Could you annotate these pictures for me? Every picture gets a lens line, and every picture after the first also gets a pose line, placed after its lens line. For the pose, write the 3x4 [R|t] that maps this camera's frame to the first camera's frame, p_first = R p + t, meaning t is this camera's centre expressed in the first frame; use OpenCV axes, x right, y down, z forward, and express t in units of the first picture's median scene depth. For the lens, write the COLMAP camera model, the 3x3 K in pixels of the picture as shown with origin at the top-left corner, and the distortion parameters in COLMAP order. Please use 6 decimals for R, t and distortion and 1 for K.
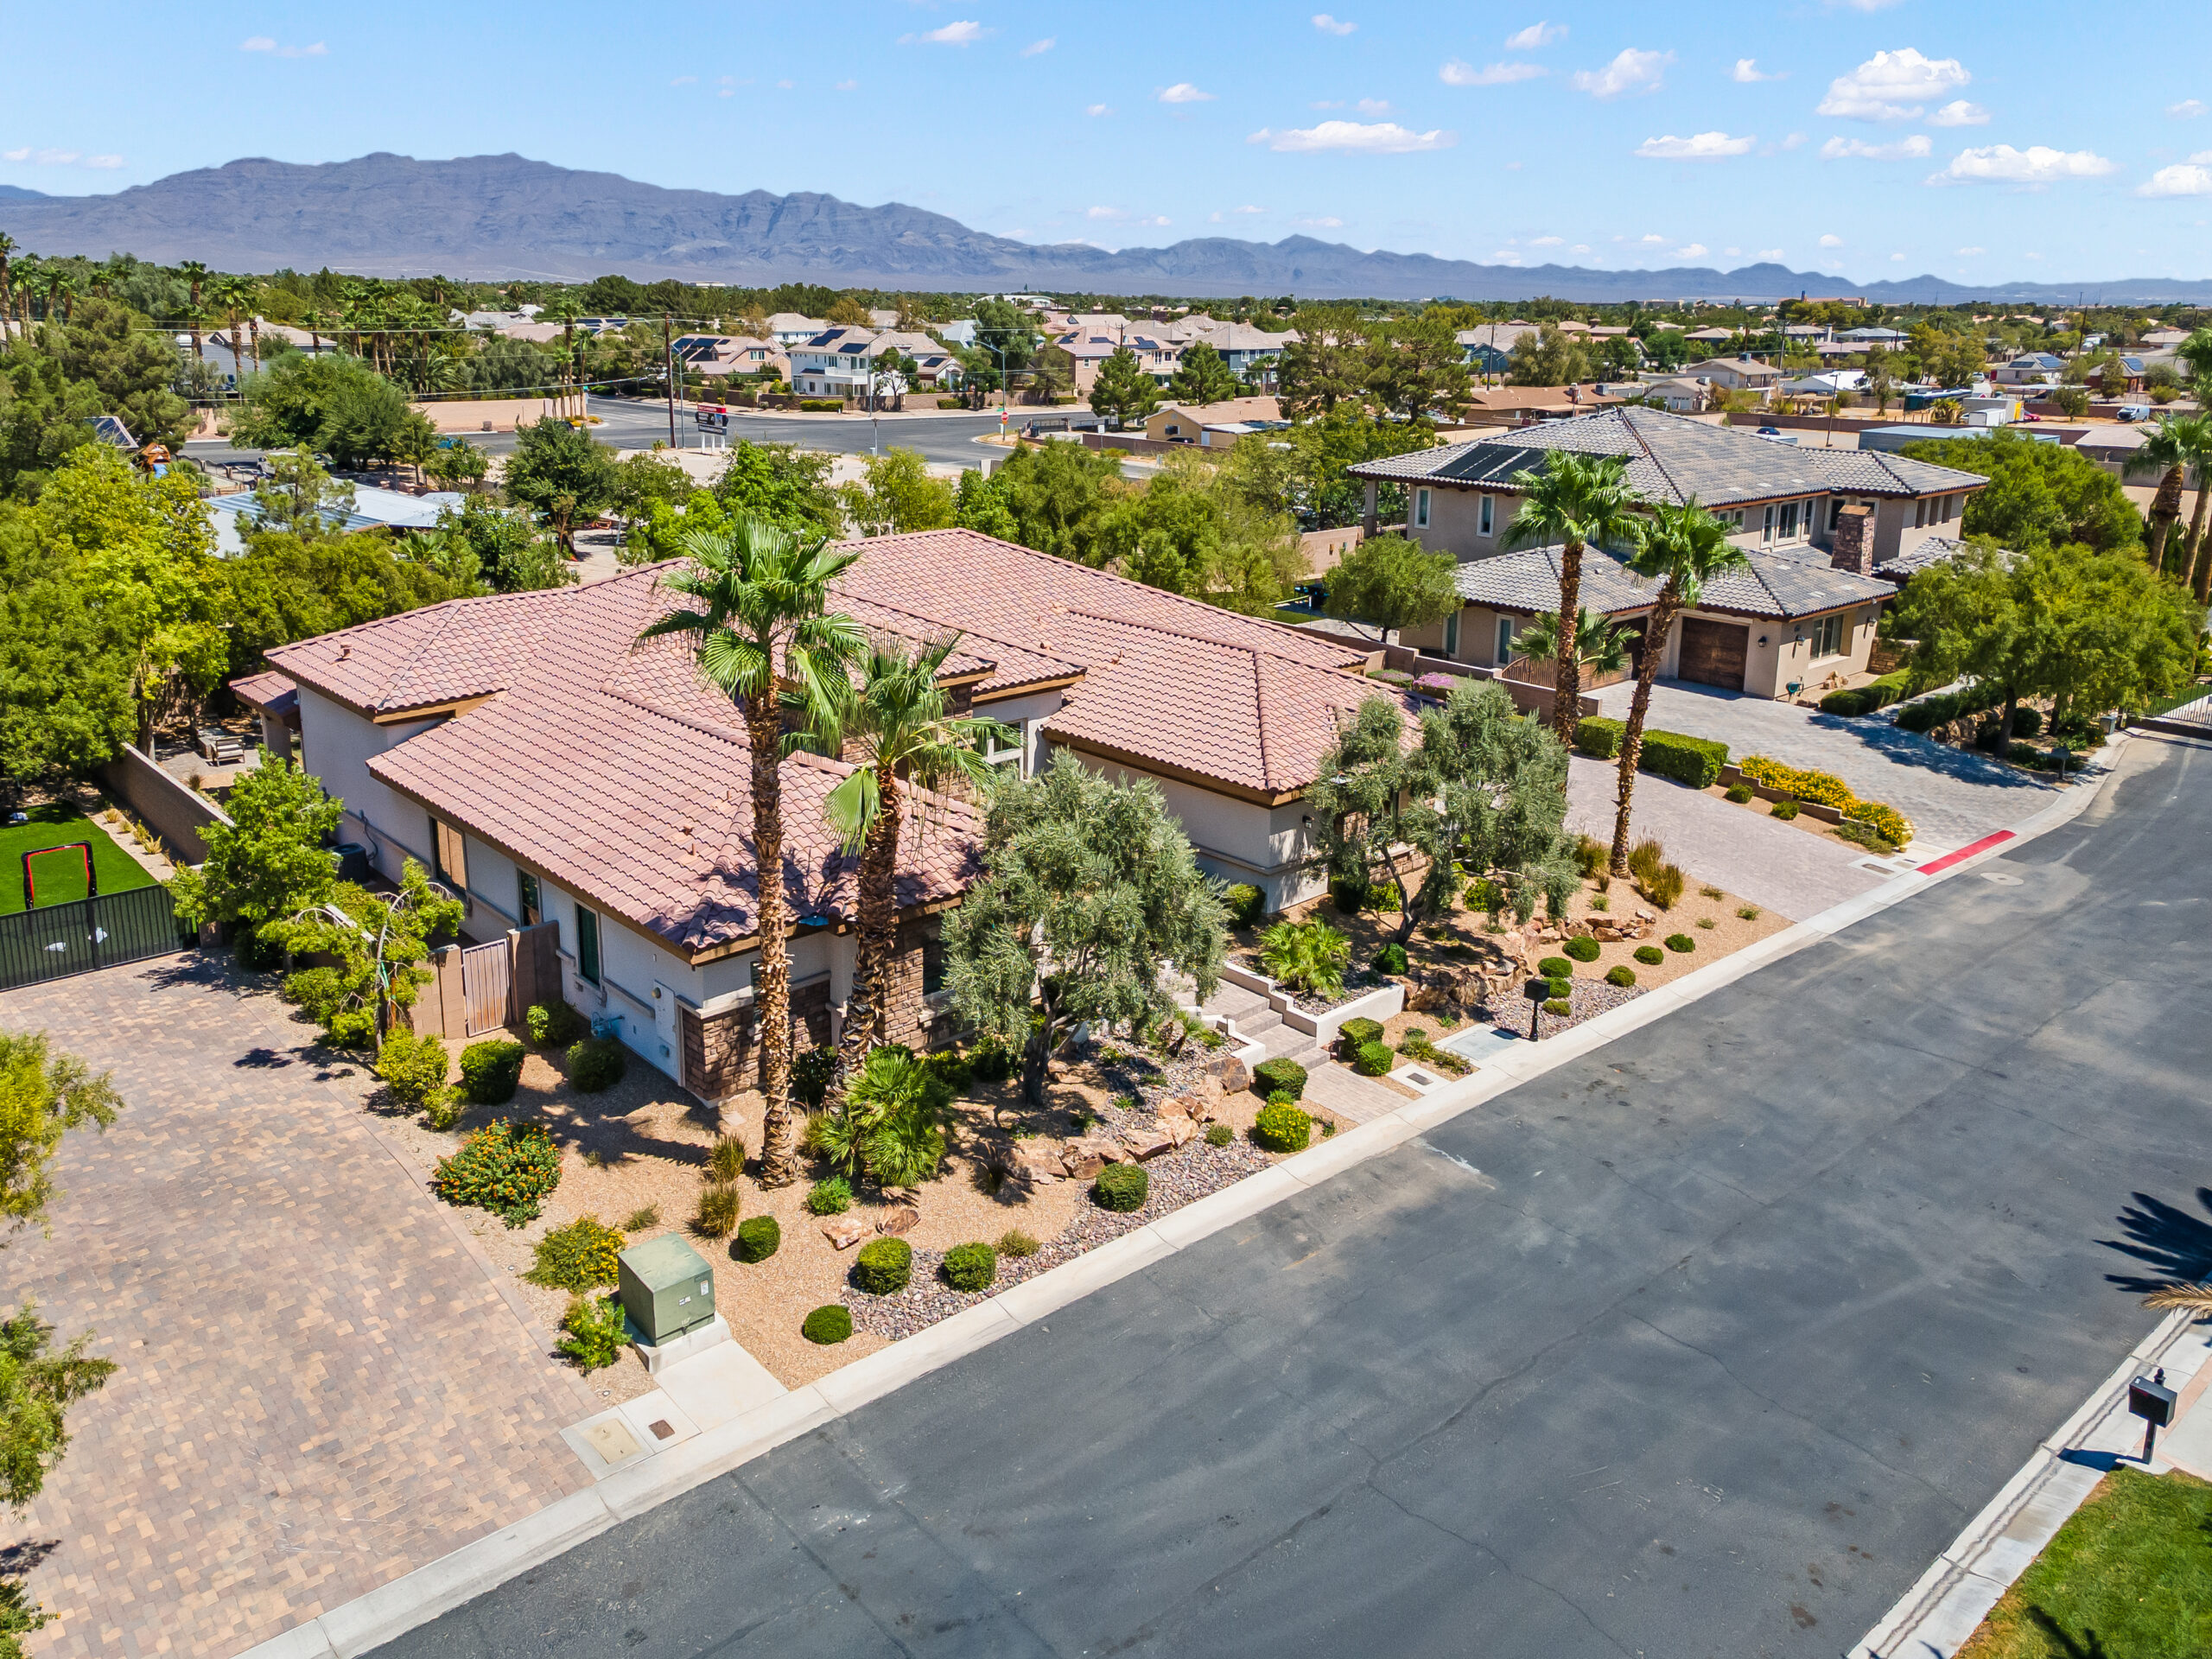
lens RADIAL K [[1627.4, 0, 1076.0], [0, 1627.4, 704.9], [0, 0, 1]] dist [0.027856, 0.005146]
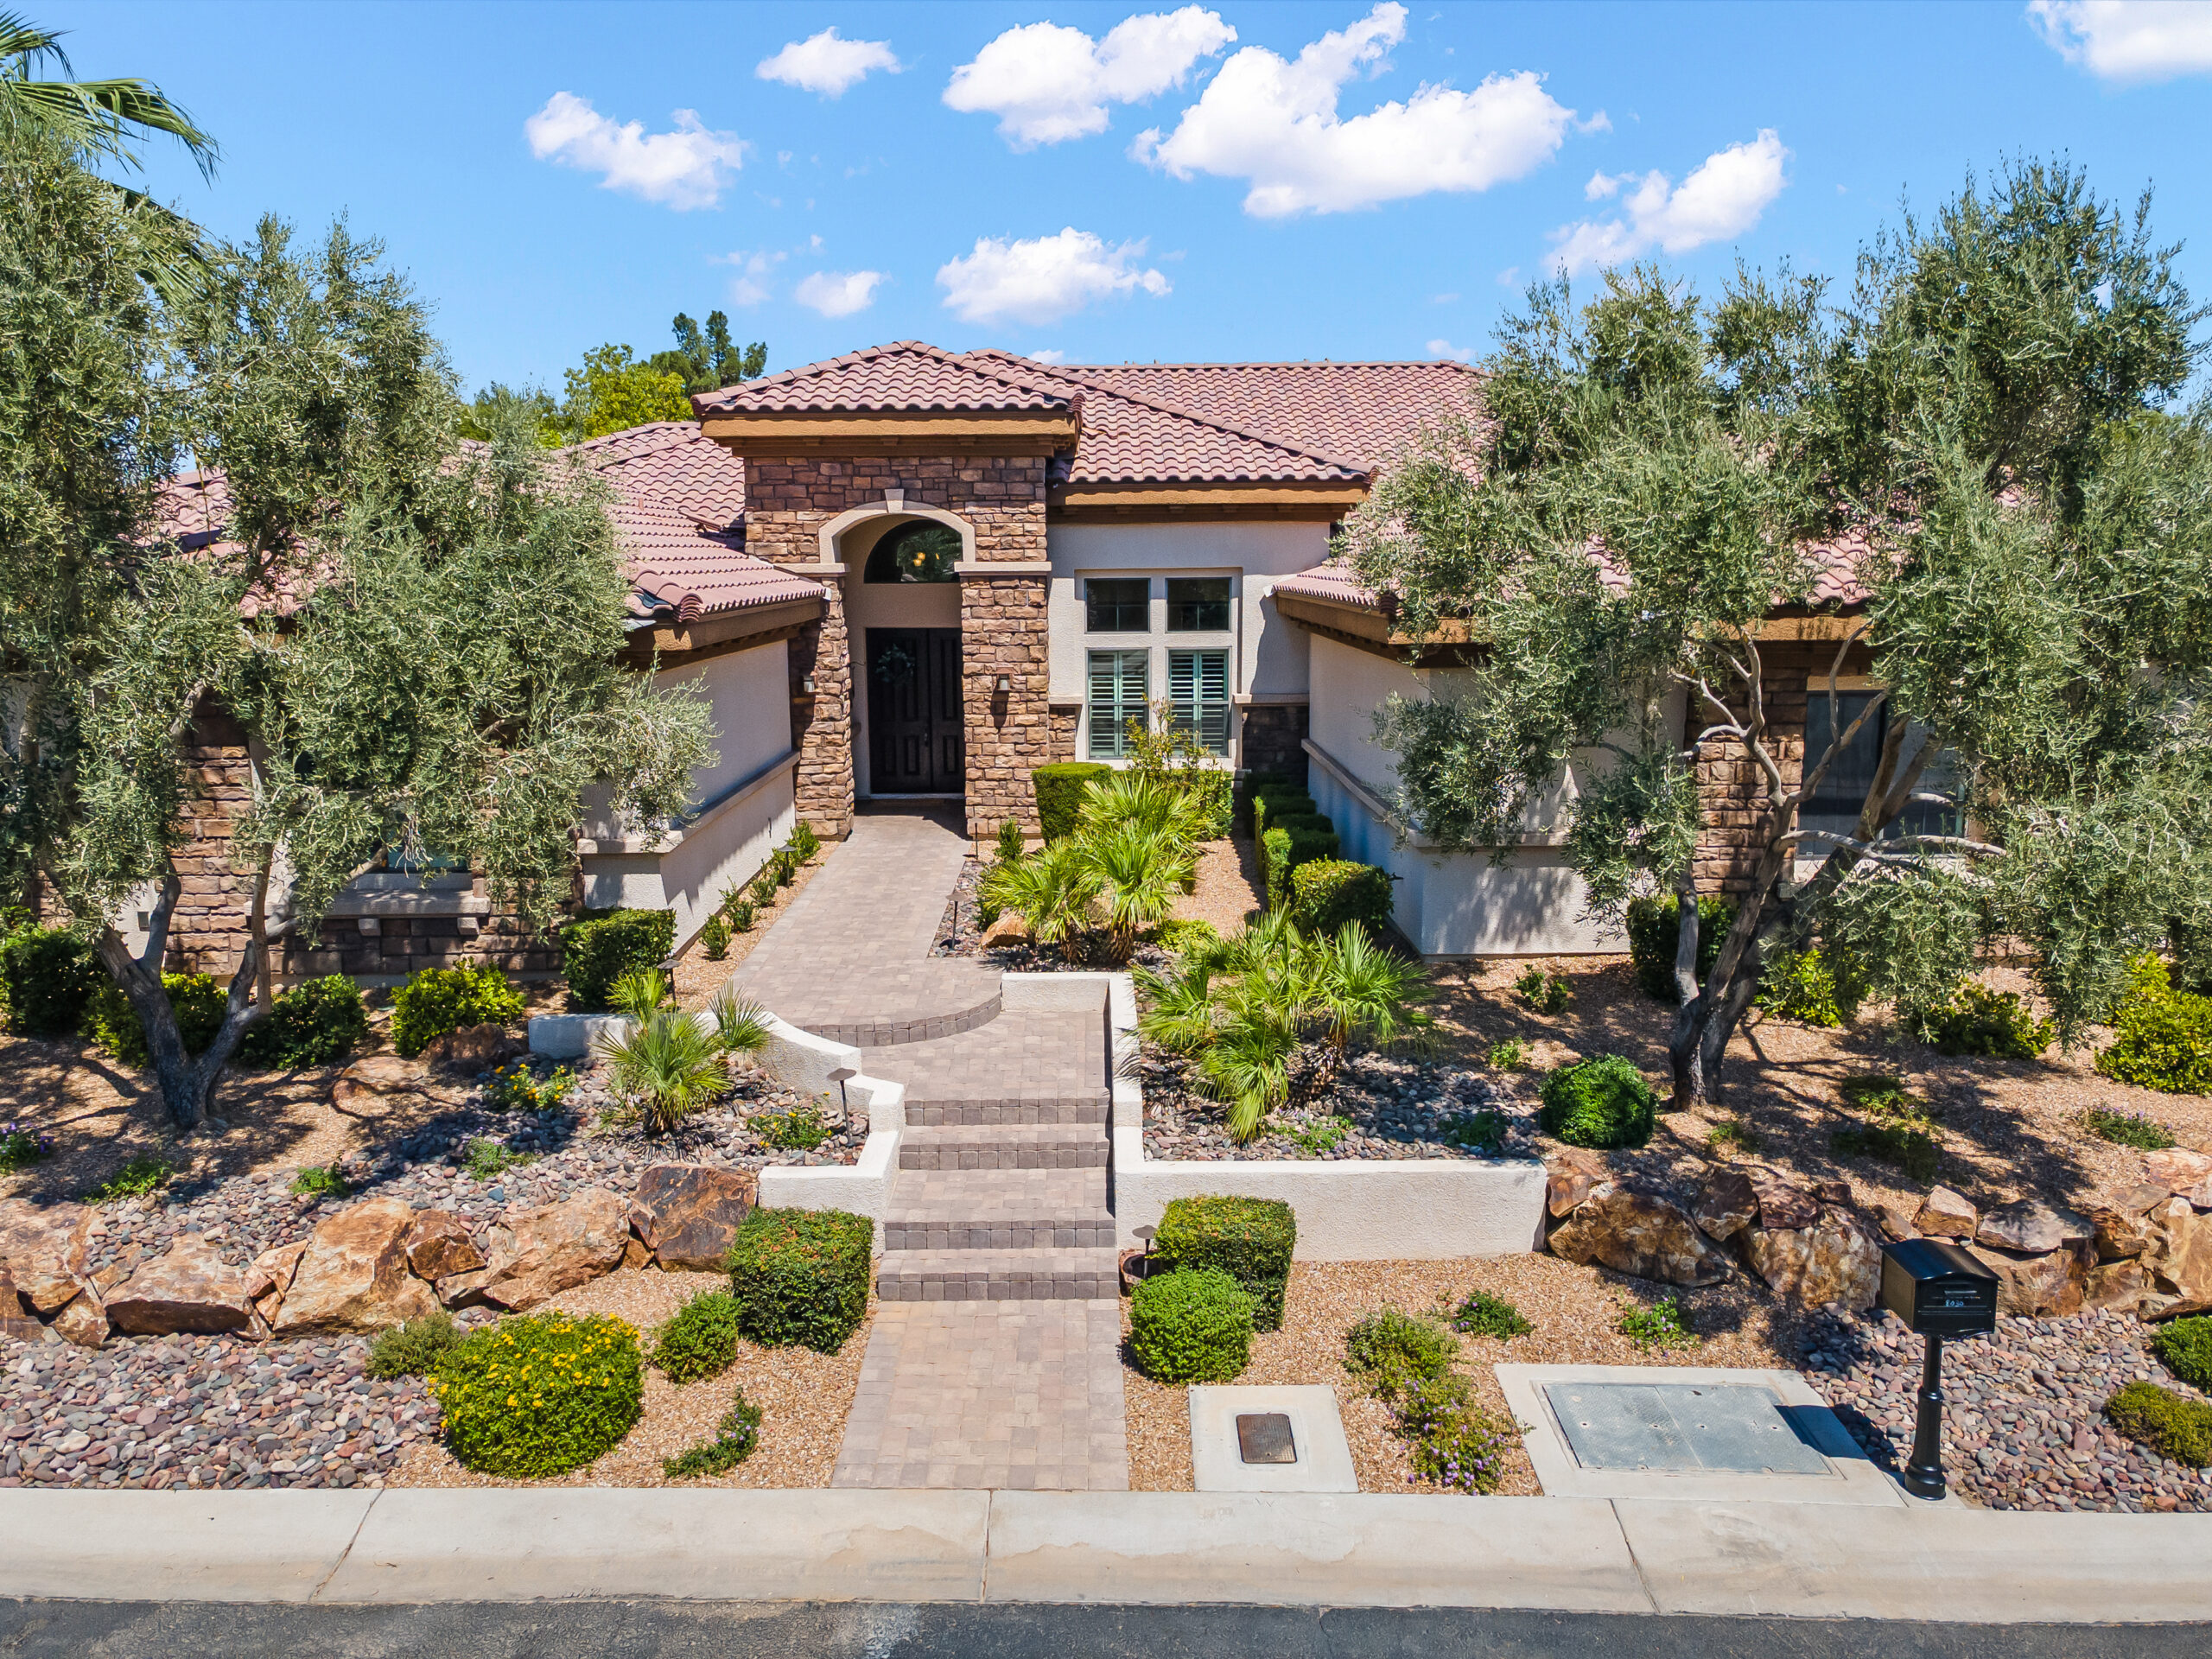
lens RADIAL K [[1600.9, 0, 1107.8], [0, 1600.9, 832.3], [0, 0, 1]] dist [0.022575, 0.036166]
pose [[0.751594, 0.101016, -0.651846, 0.357145], [-0.146395, 0.989104, -0.015516, 0.135480], [0.643176, 0.107089, 0.758193, 0.763250]]
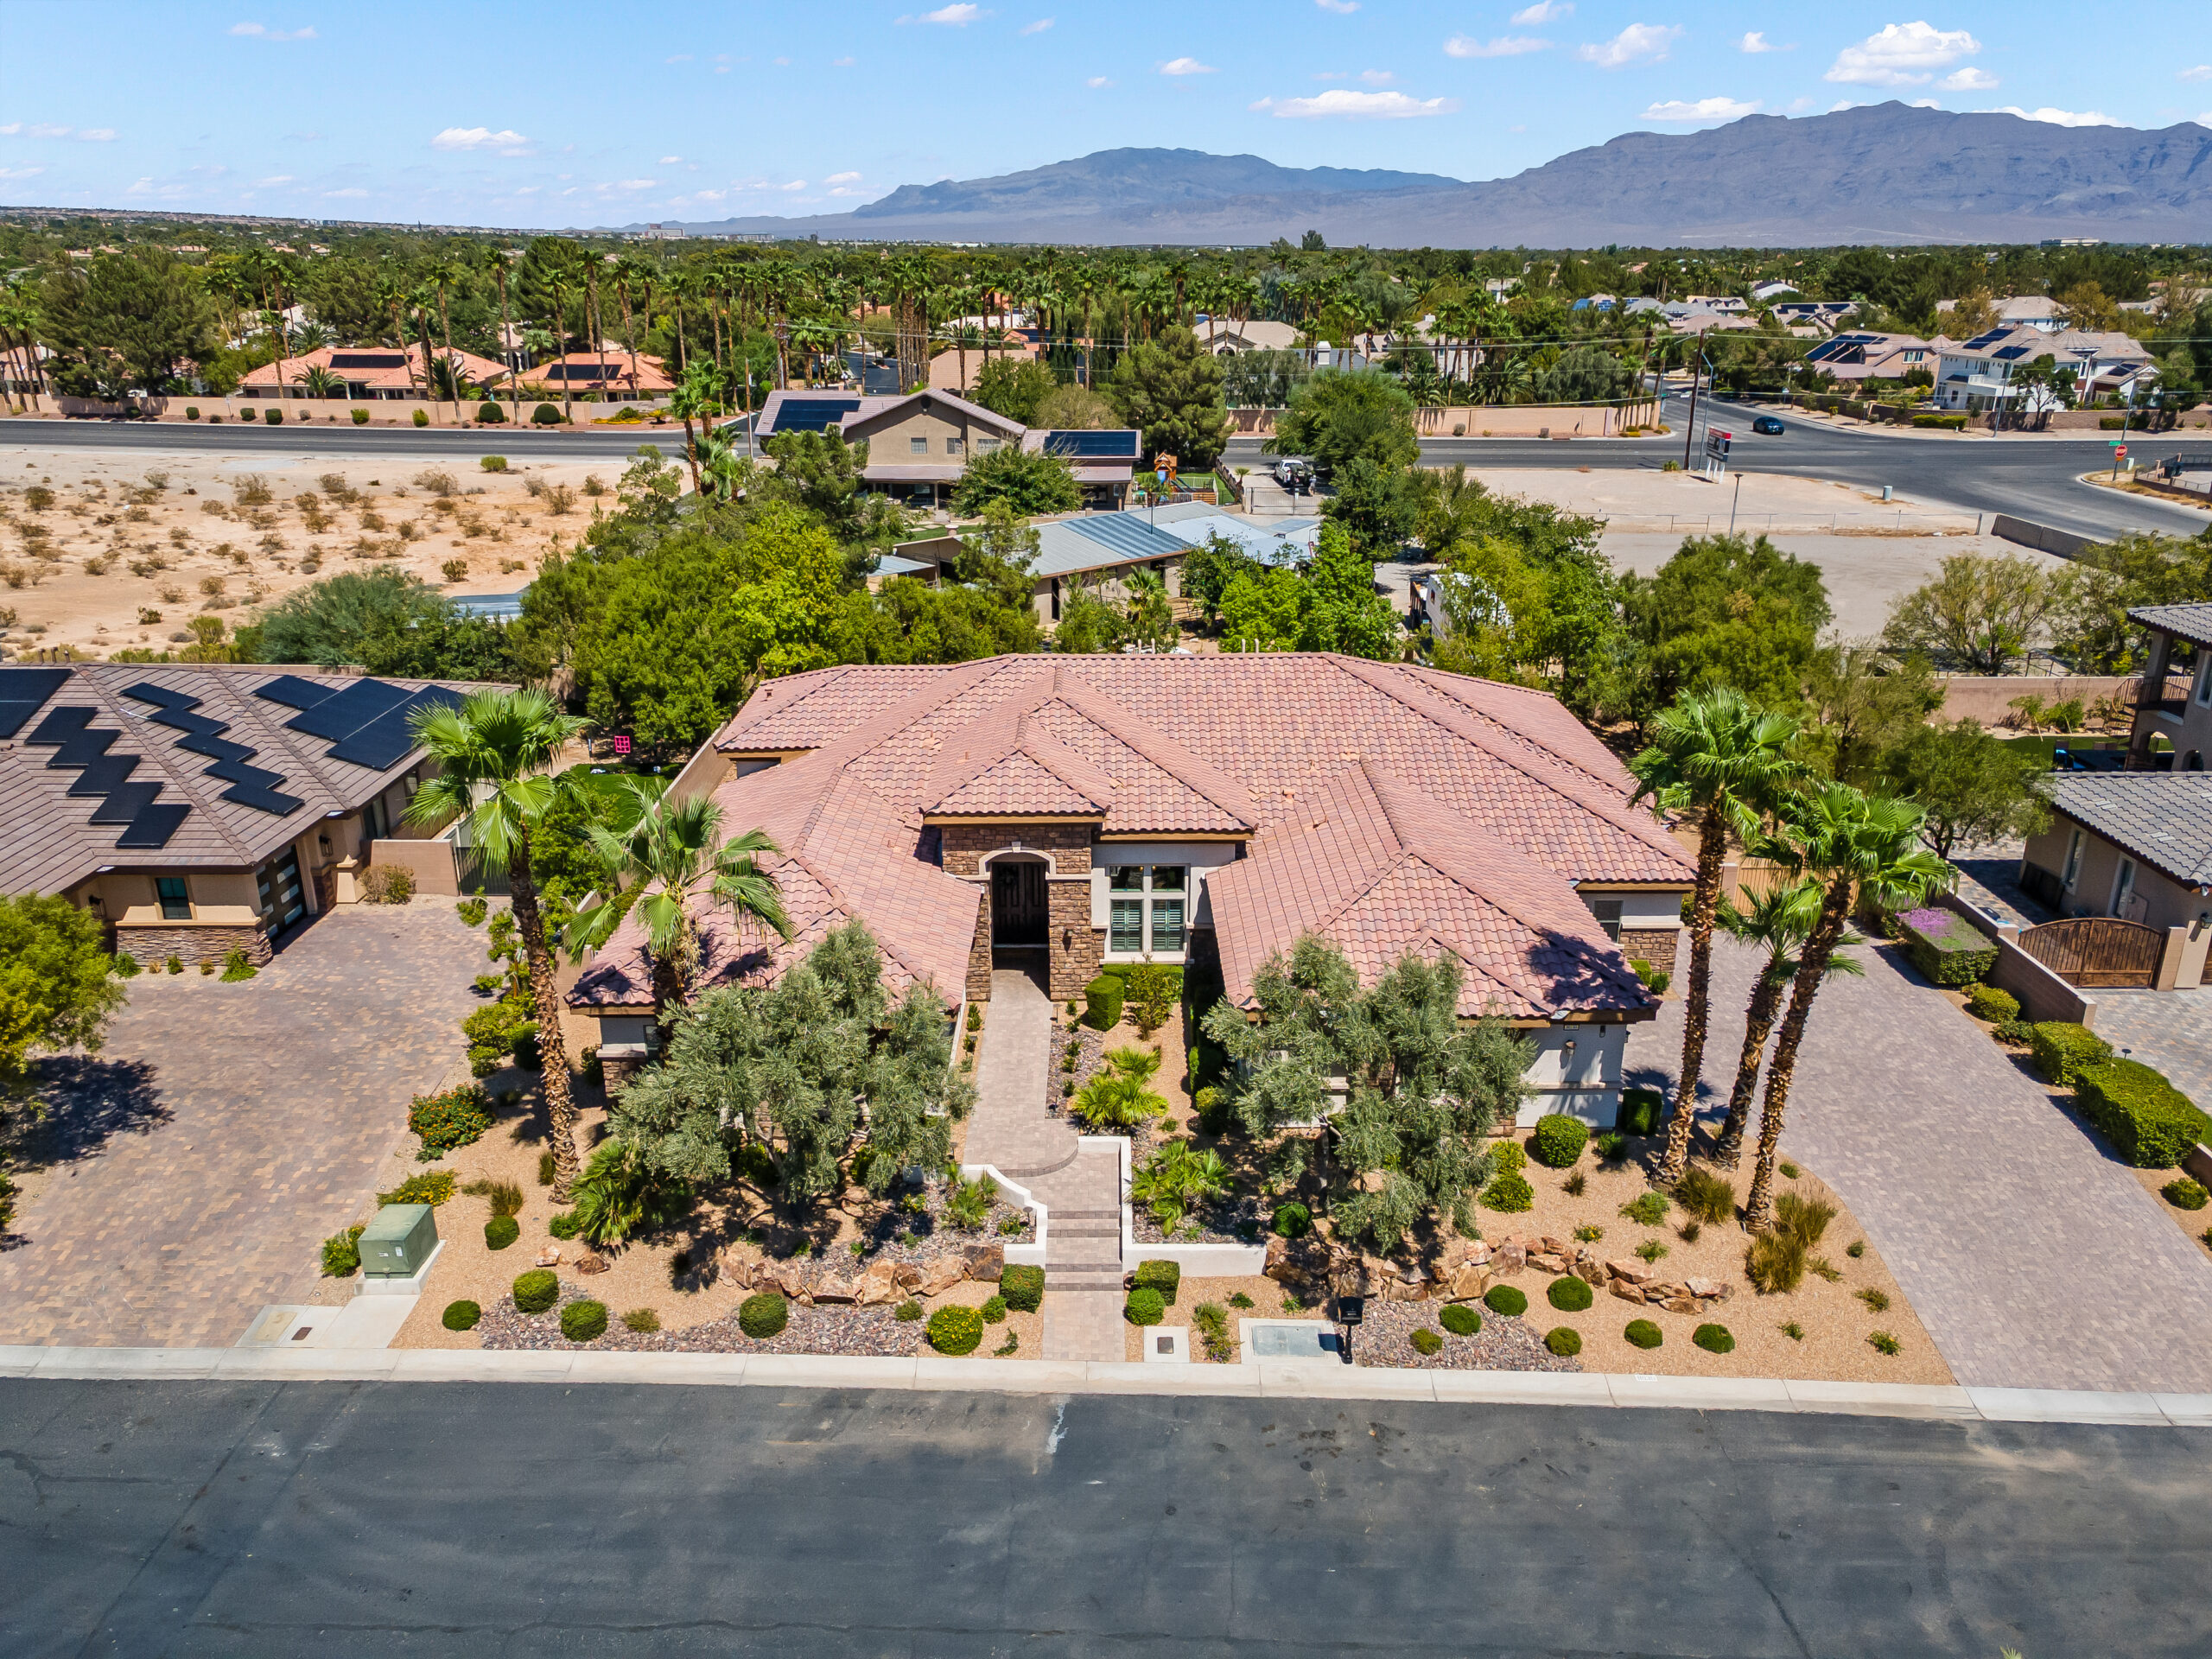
lens RADIAL K [[1576.4, 0, 1109.7], [0, 1576.4, 832.3], [0, 0, 1]] dist [0.030001, 0.002571]
pose [[0.745997, 0.215626, -0.630075, 0.702068], [-0.152524, 0.976302, 0.153527, -0.199210], [0.648248, -0.018429, 0.761206, 0.281157]]
